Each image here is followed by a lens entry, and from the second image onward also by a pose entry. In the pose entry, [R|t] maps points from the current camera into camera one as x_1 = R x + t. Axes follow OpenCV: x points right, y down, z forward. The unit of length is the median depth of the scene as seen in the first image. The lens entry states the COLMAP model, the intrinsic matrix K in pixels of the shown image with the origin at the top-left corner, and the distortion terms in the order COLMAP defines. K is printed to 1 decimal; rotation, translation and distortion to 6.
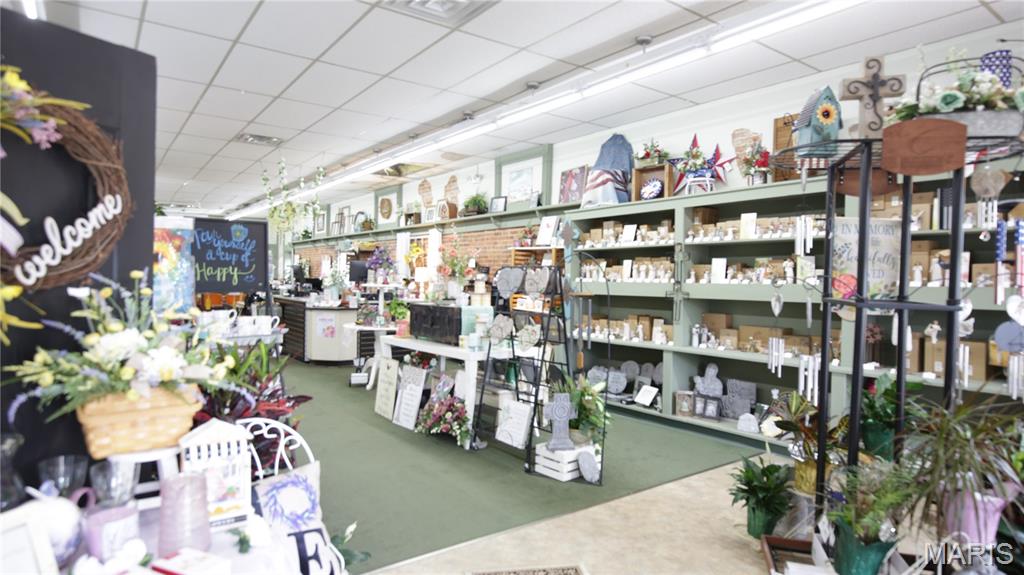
lens RADIAL K [[612.6, 0, 512.0], [0, 612.6, 287.5], [0, 0, 1]] dist [0.000979, 0.000219]
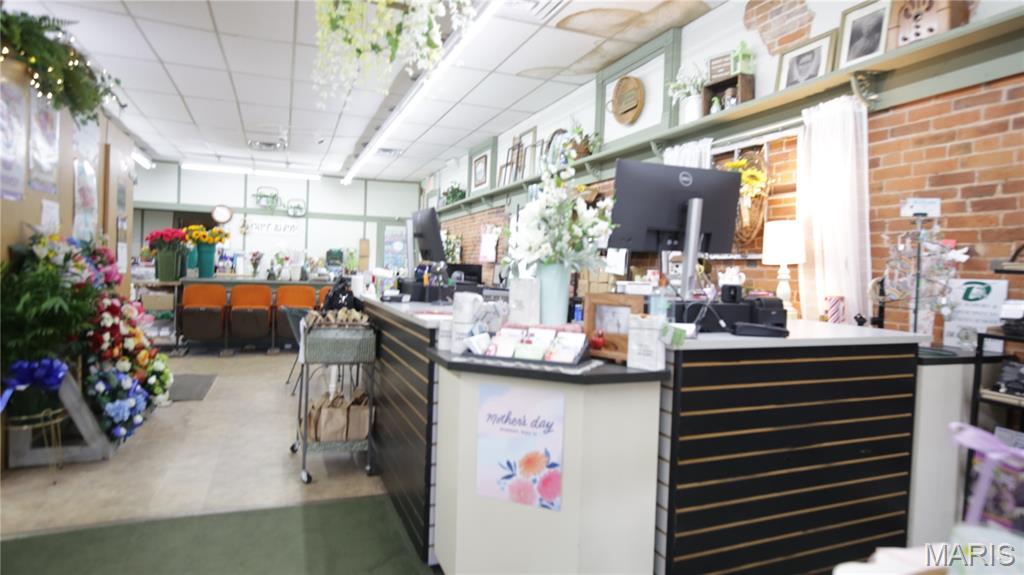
lens RADIAL K [[595.3, 0, 512.0], [0, 595.3, 287.5], [0, 0, 1]] dist [-0.003750, 0.000126]
pose [[0.971787, 0.024060, -0.234632, -0.213072], [-0.022498, 0.999703, 0.009332, 0.003257], [0.234787, -0.003790, 0.972040, 0.655652]]
